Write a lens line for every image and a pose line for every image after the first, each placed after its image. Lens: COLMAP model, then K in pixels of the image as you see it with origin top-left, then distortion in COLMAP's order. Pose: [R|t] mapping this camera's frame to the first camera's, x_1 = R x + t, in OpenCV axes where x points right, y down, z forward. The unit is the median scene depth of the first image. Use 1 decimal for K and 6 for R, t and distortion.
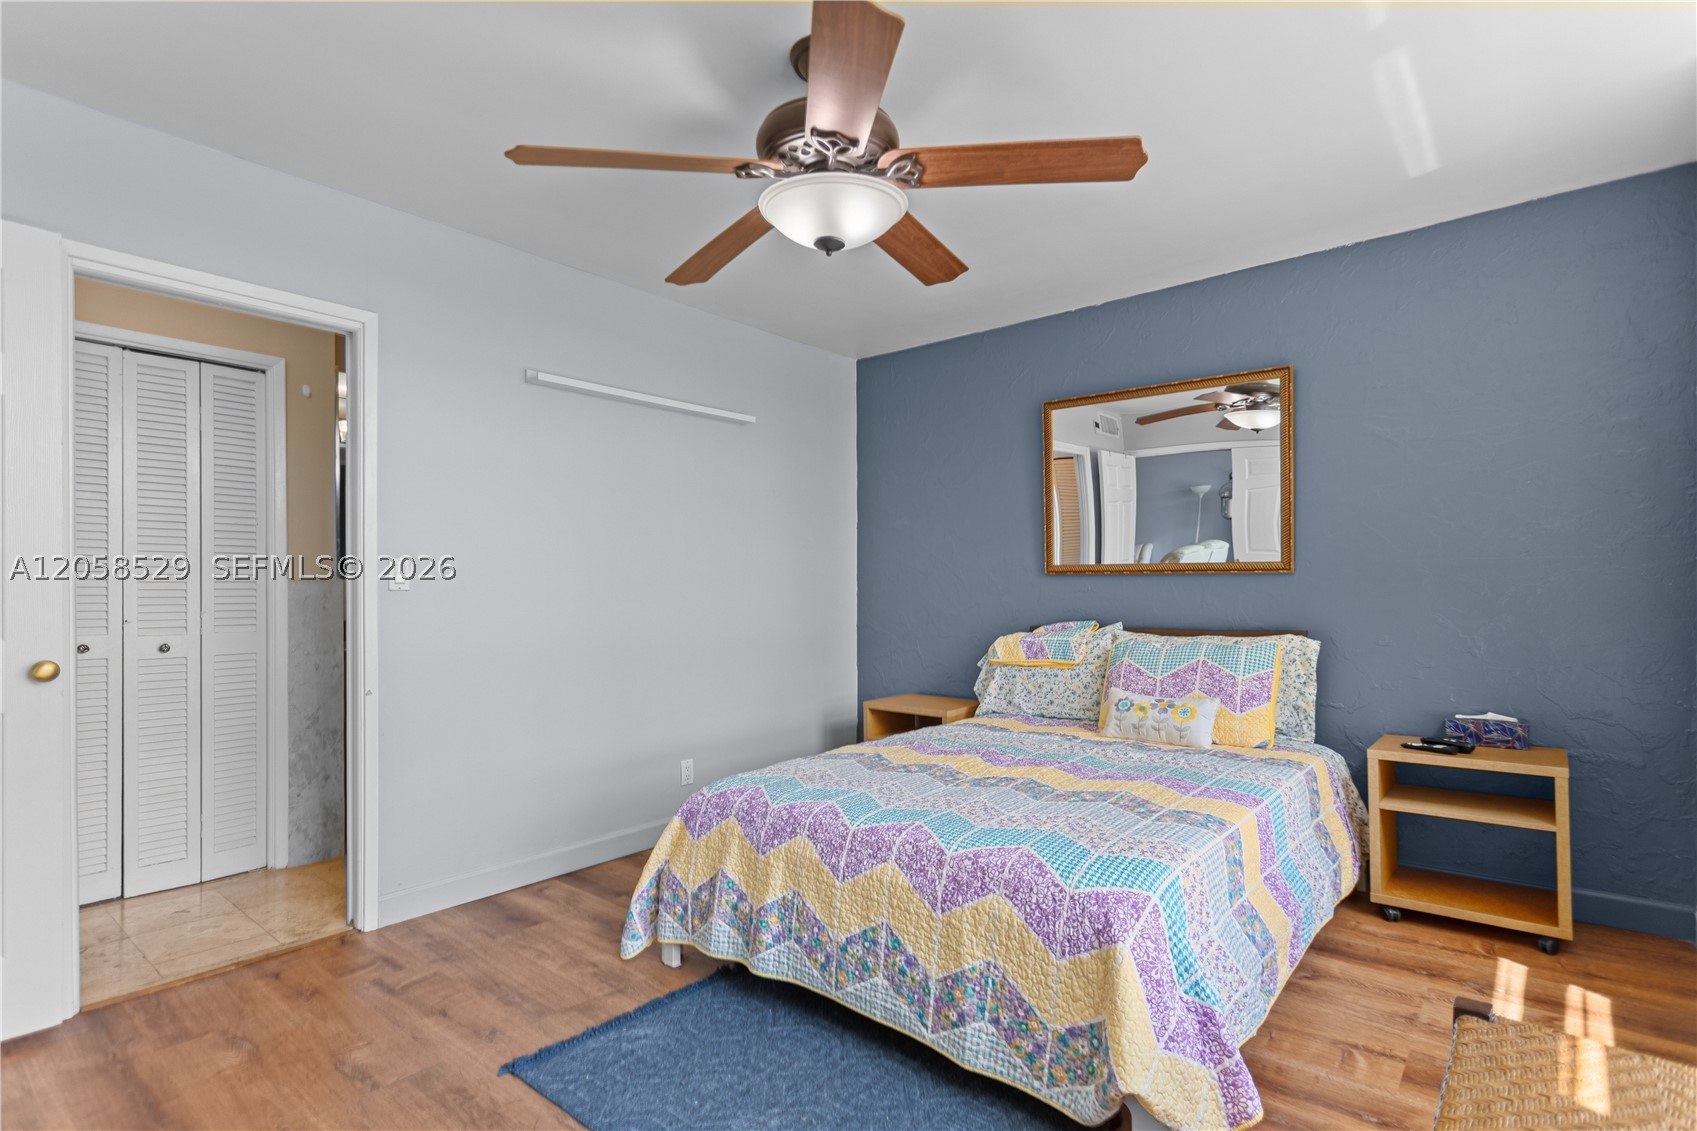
lens RADIAL K [[855.4, 0, 834.6], [0, 855.4, 575.4], [0, 0, 1]] dist [0.005116, -0.000428]
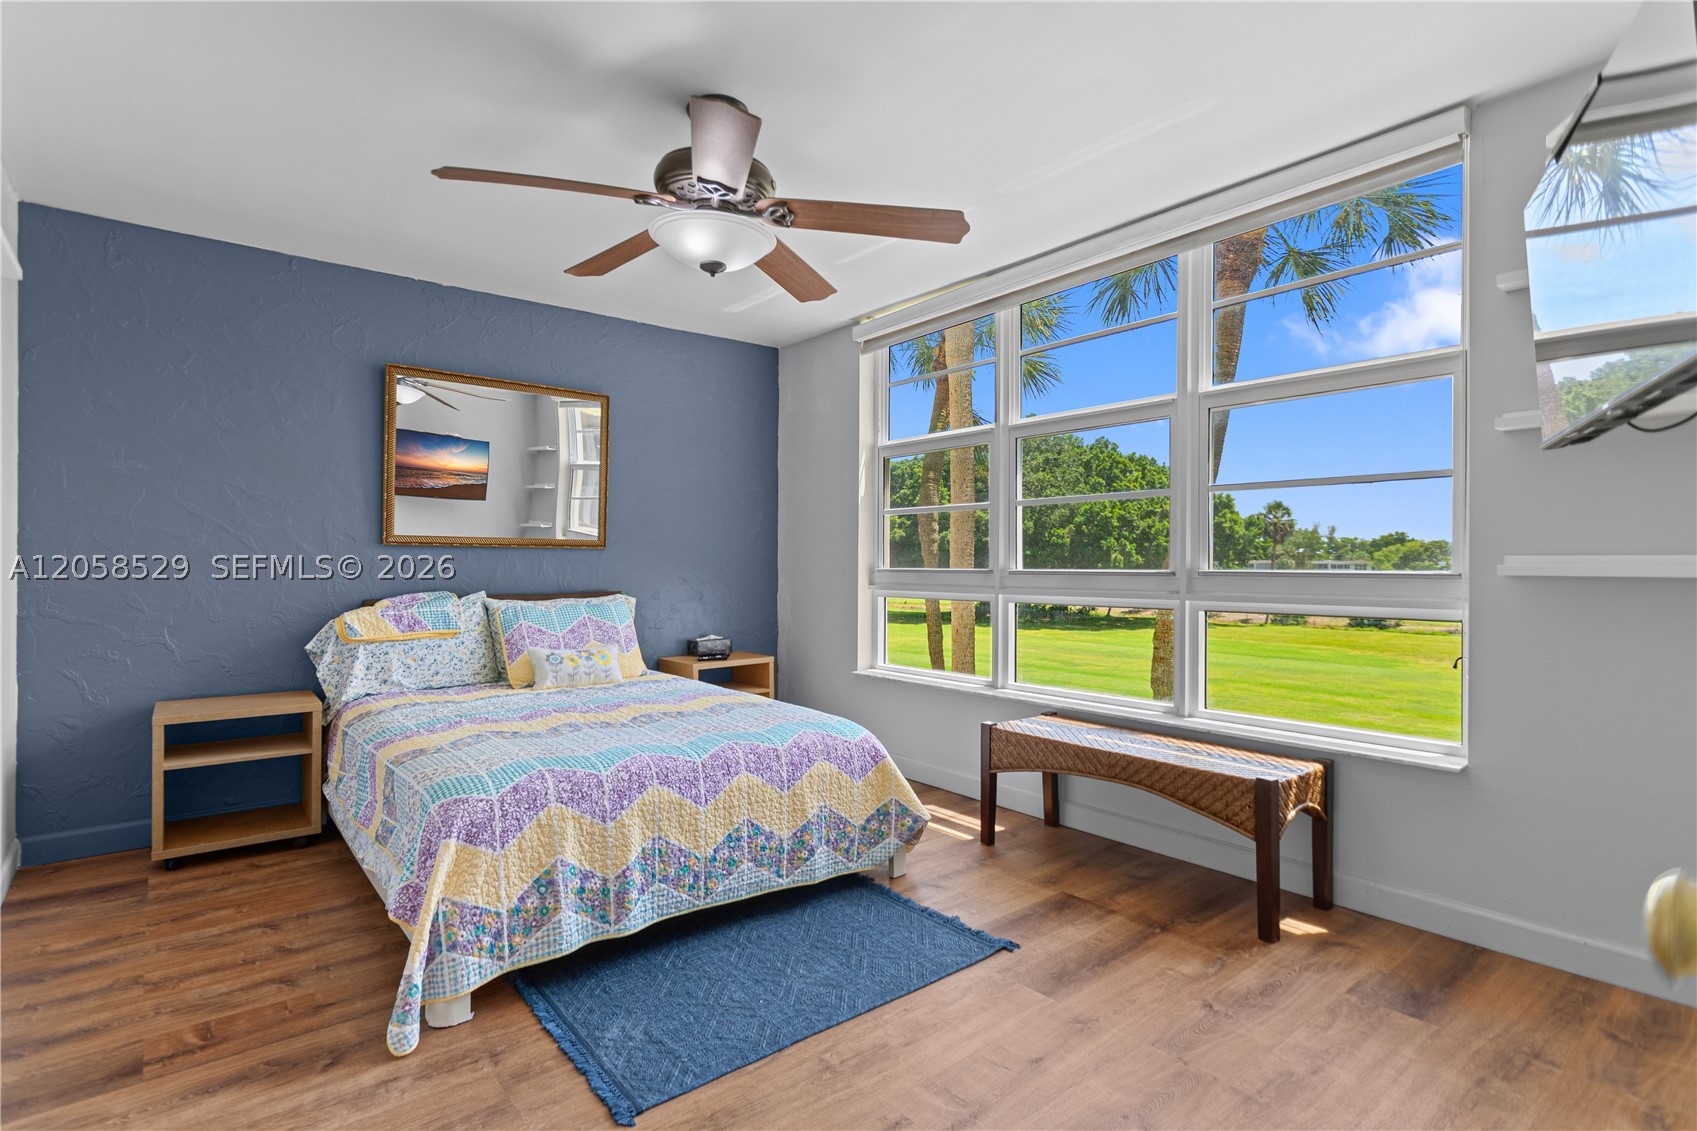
lens RADIAL K [[855.4, 0, 844.2], [0, 855.4, 559.8], [0, 0, 1]] dist [0.005116, -0.000428]
pose [[0.159036, 0.009547, 0.987227, -1.033733], [-0.015757, 0.999850, -0.007131, 0.023867], [-0.987147, -0.014421, 0.159163, 0.579284]]
